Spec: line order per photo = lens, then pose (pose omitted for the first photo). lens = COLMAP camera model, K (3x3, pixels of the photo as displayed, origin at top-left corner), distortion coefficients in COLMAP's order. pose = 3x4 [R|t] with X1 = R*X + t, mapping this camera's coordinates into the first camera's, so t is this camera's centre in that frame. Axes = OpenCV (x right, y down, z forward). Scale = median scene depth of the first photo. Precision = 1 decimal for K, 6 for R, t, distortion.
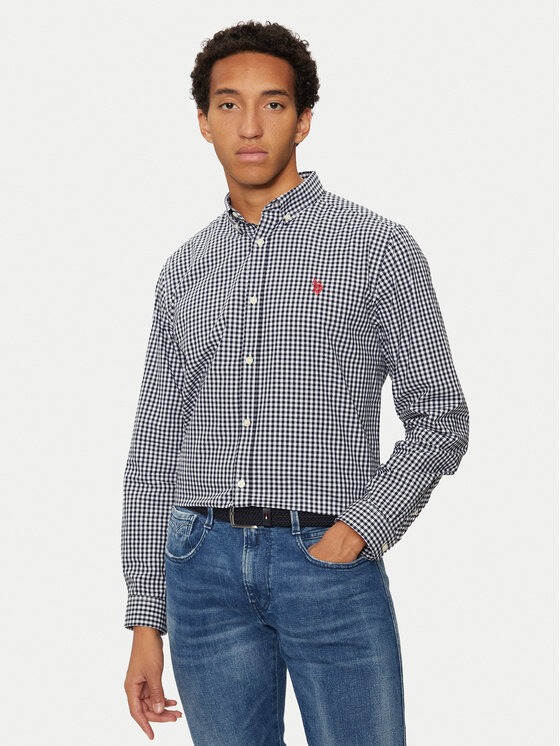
lens RADIAL K [[1649.5, 0, 277.5], [0, 1649.5, 370.6], [0, 0, 1]] dist [0.368408, 0.000000]
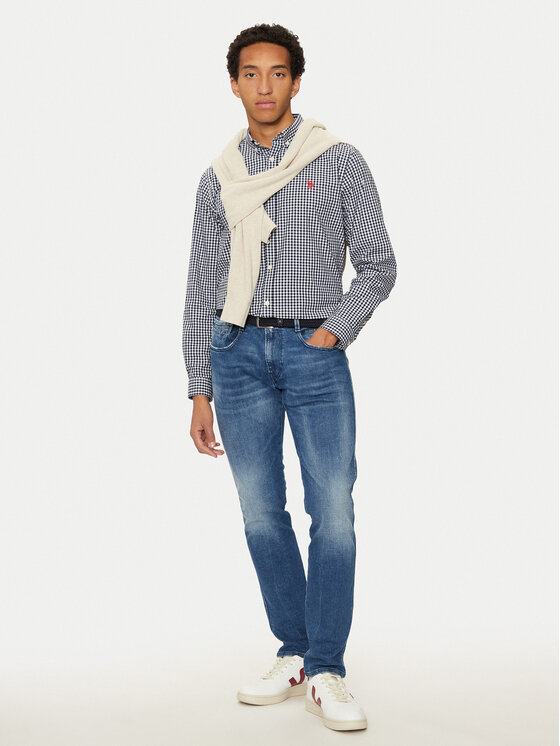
lens RADIAL K [[1276.6, 0, 281.0], [0, 1276.6, 375.2], [0, 0, 1]] dist [0.091507, 0.000000]
pose [[0.999078, -0.015757, 0.039924, -0.054883], [0.012832, 0.997287, 0.072480, 0.046037], [-0.040957, -0.071901, 0.996570, -0.291771]]
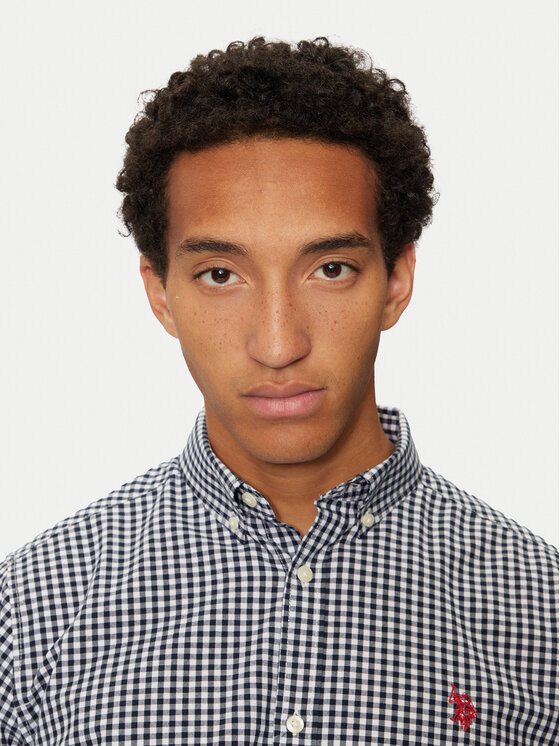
lens RADIAL K [[1476.7, 0, 279.7], [0, 1476.7, 372.5], [0, 0, 1]] dist [0.090734, 0.000000]
pose [[0.998069, -0.056278, 0.026297, -0.025152], [0.049536, 0.976501, 0.209742, -0.207859], [-0.037483, -0.208034, 0.977403, 0.647901]]
